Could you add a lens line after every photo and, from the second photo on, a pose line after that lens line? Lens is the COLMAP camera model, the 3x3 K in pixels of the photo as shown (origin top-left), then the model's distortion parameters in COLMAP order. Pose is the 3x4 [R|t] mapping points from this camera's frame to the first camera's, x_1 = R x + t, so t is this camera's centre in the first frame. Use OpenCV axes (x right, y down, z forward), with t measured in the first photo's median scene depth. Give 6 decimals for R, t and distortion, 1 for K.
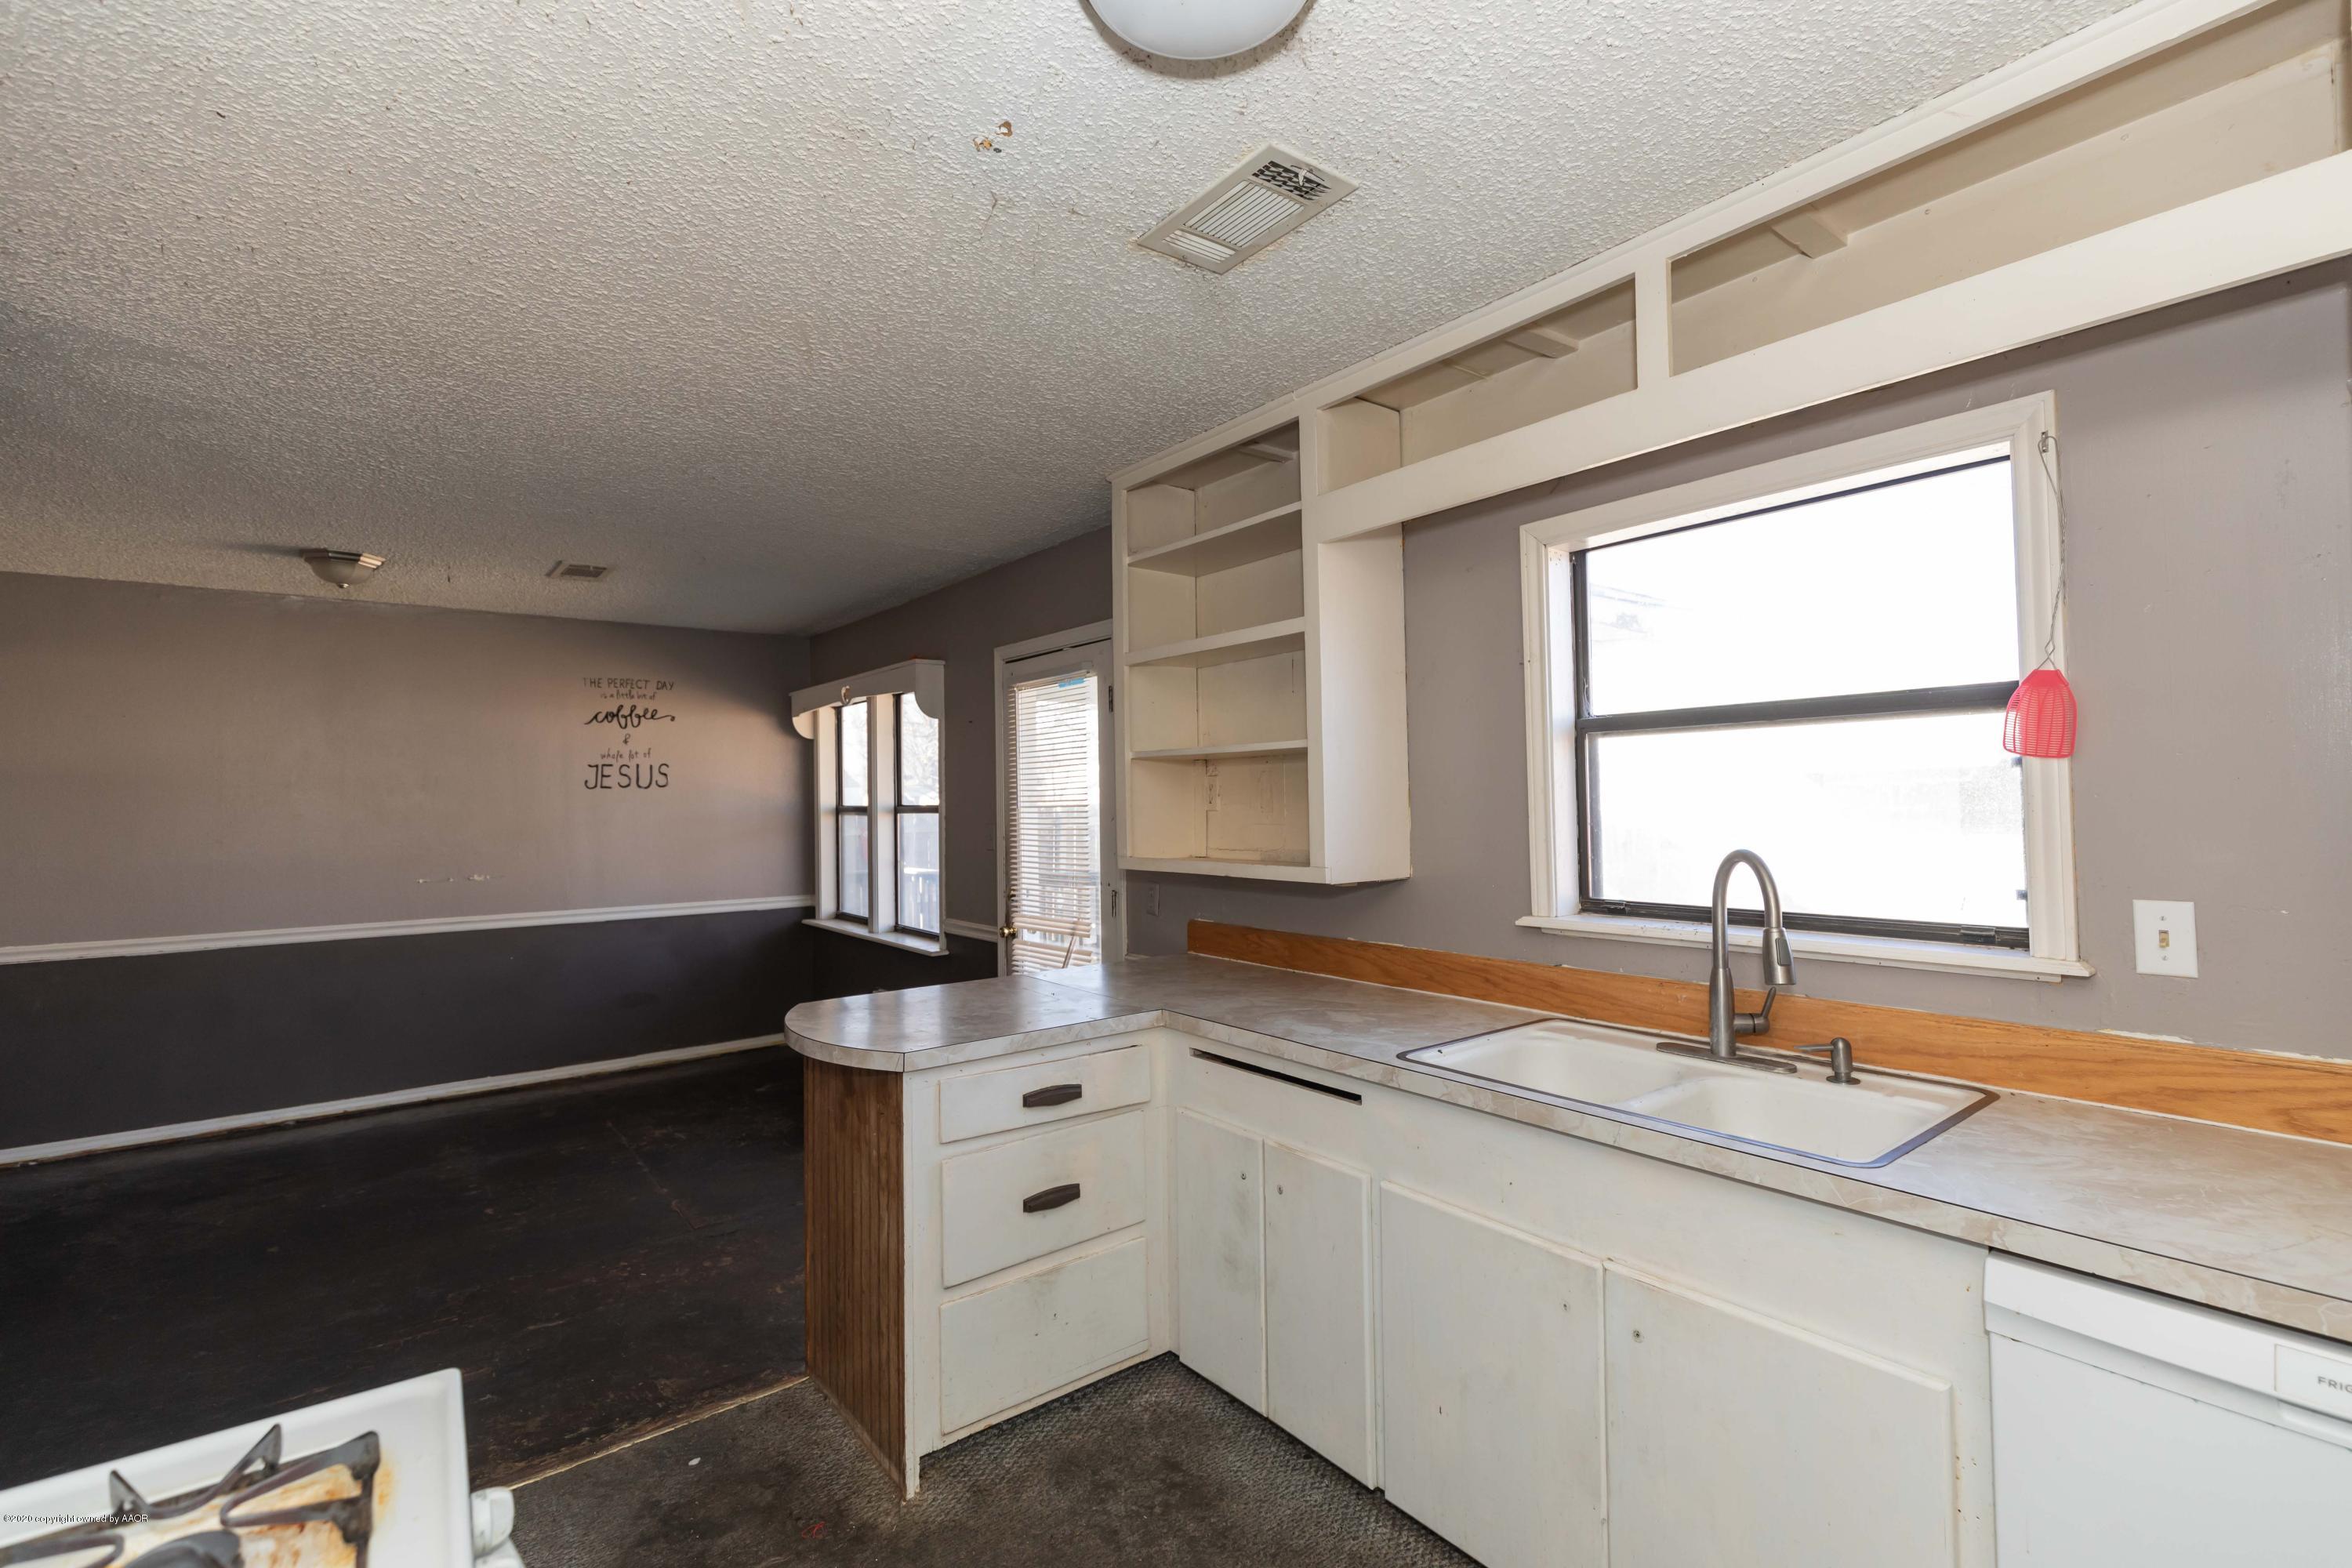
lens RADIAL K [[1061.1, 0, 1206.3], [0, 1061.1, 785.2], [0, 0, 1]] dist [0.006353, -0.000454]
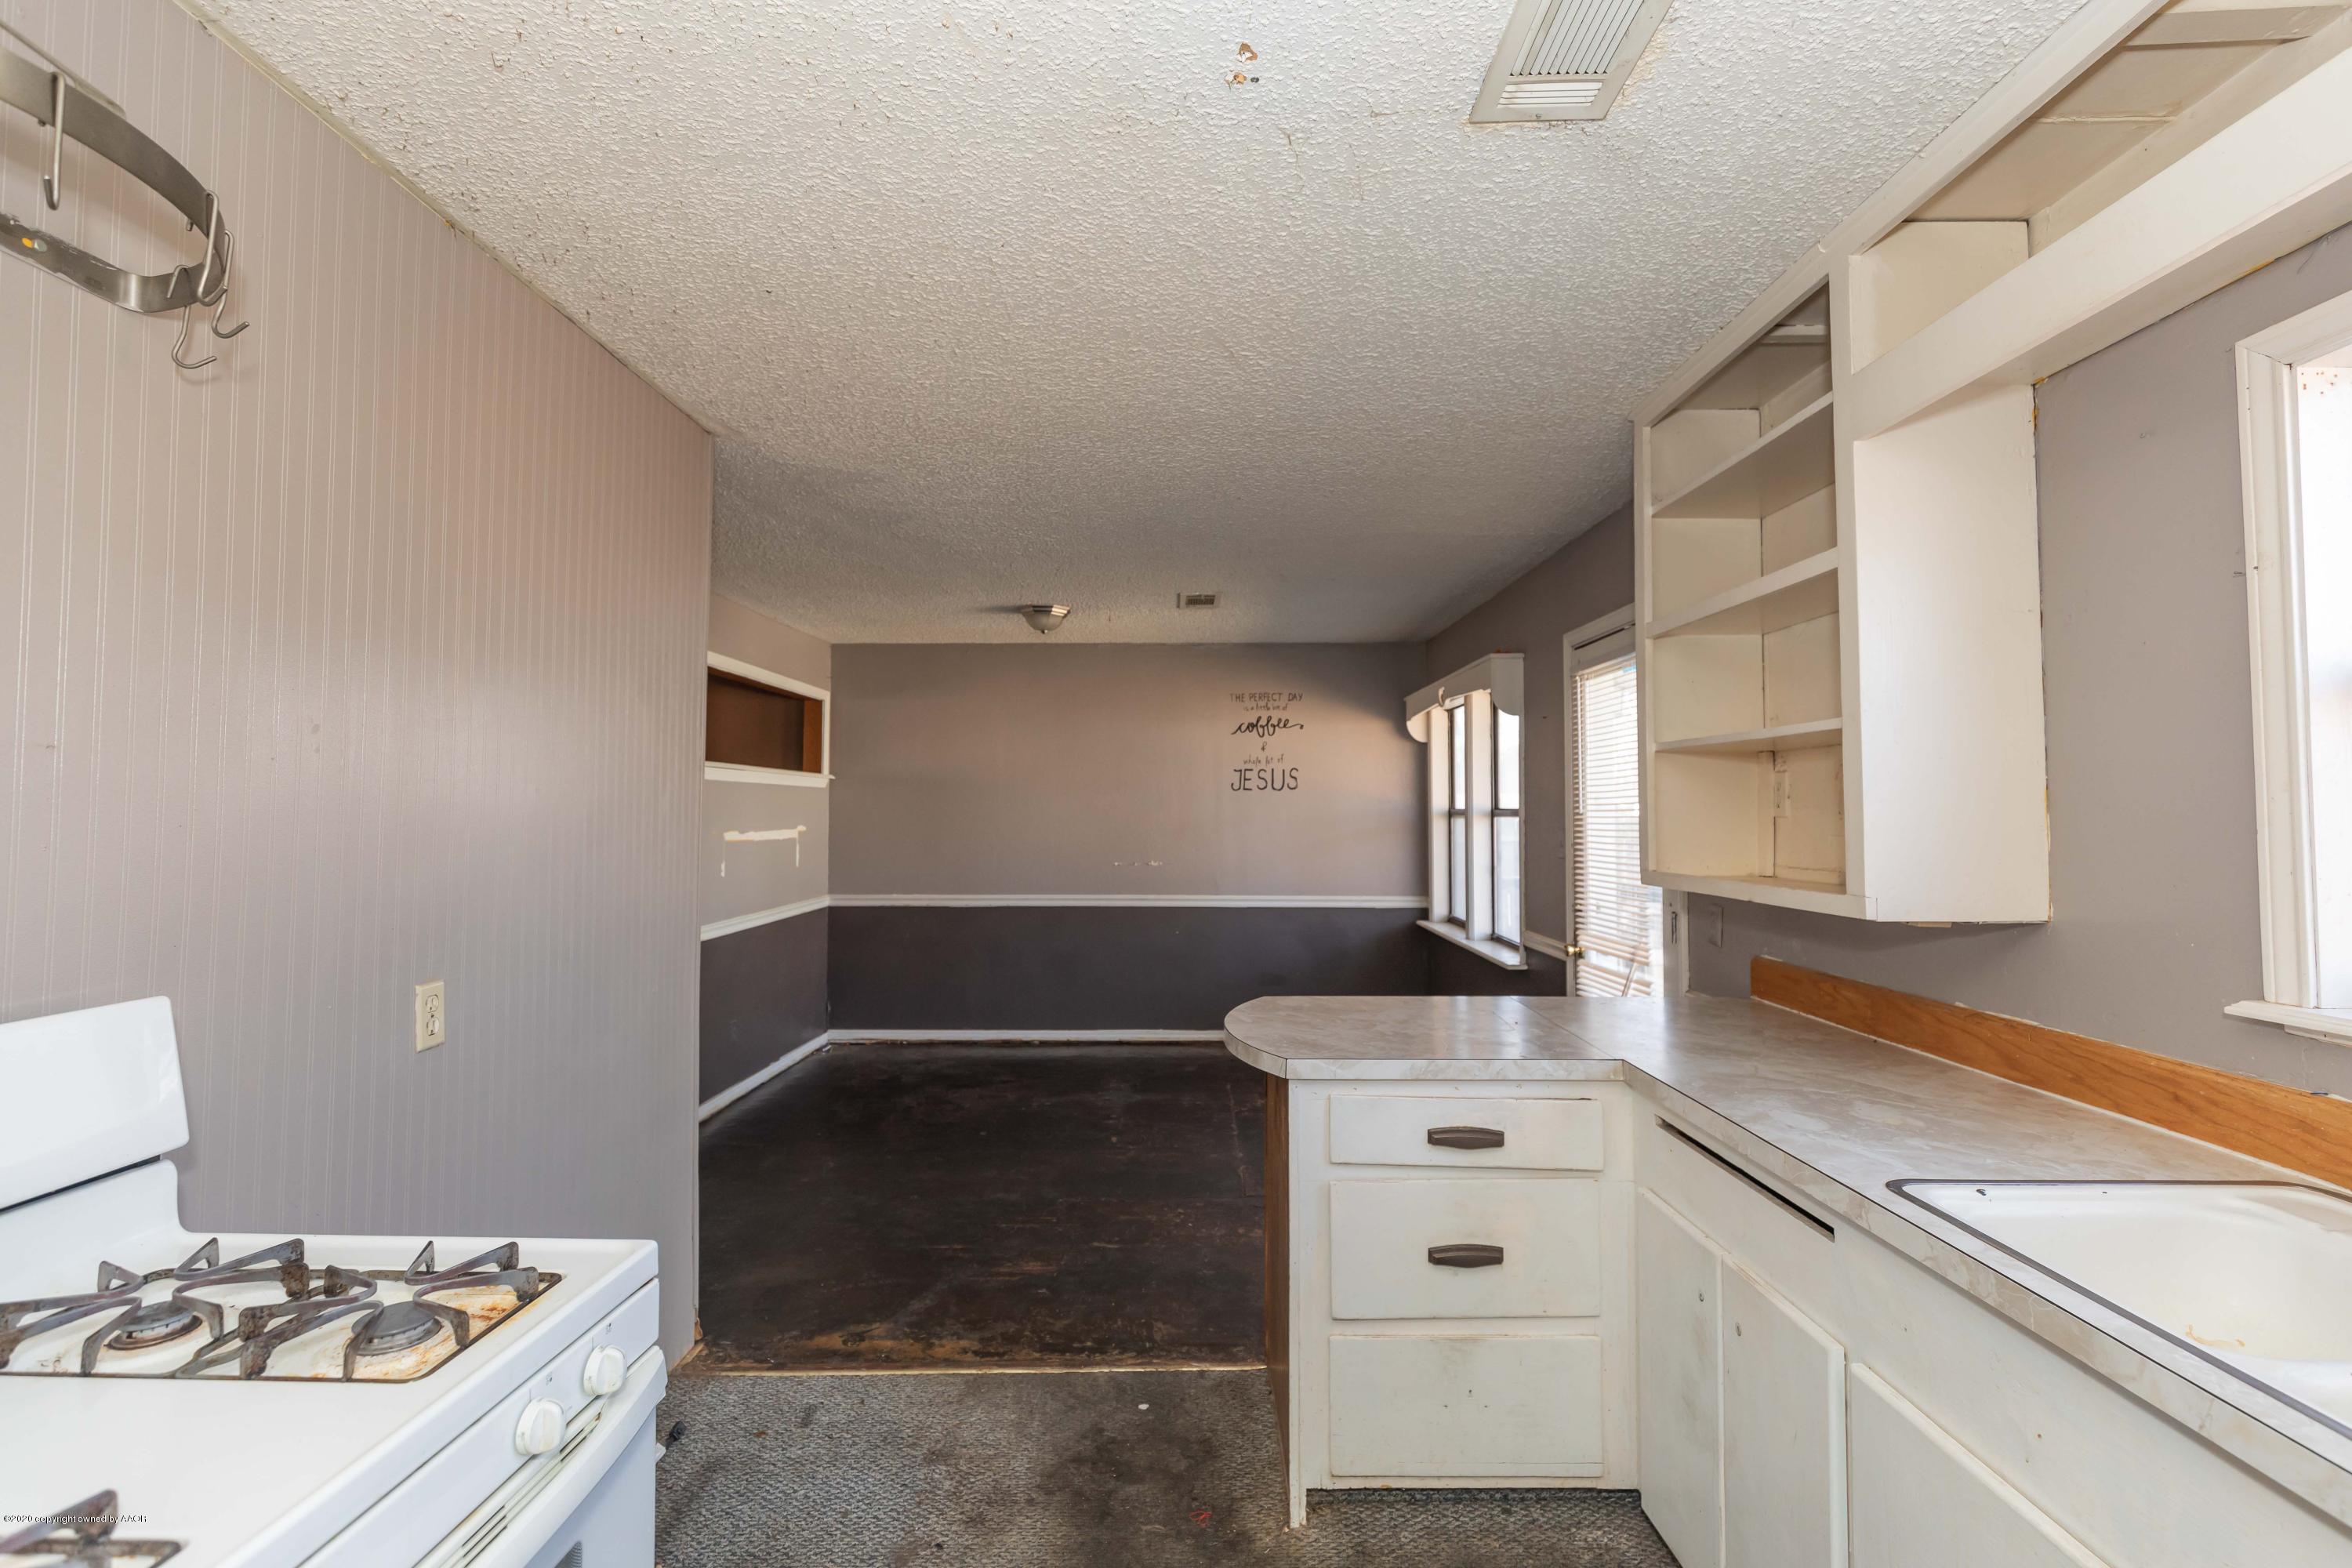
lens RADIAL K [[1064.3, 0, 1176.0], [0, 1064.3, 784.0], [0, 0, 1]] dist [0.000963, -0.000866]
pose [[0.774899, -0.001793, -0.632082, 0.197199], [-0.002930, 0.999975, -0.006429, 0.007980], [0.632078, 0.006834, 0.774875, 0.152908]]
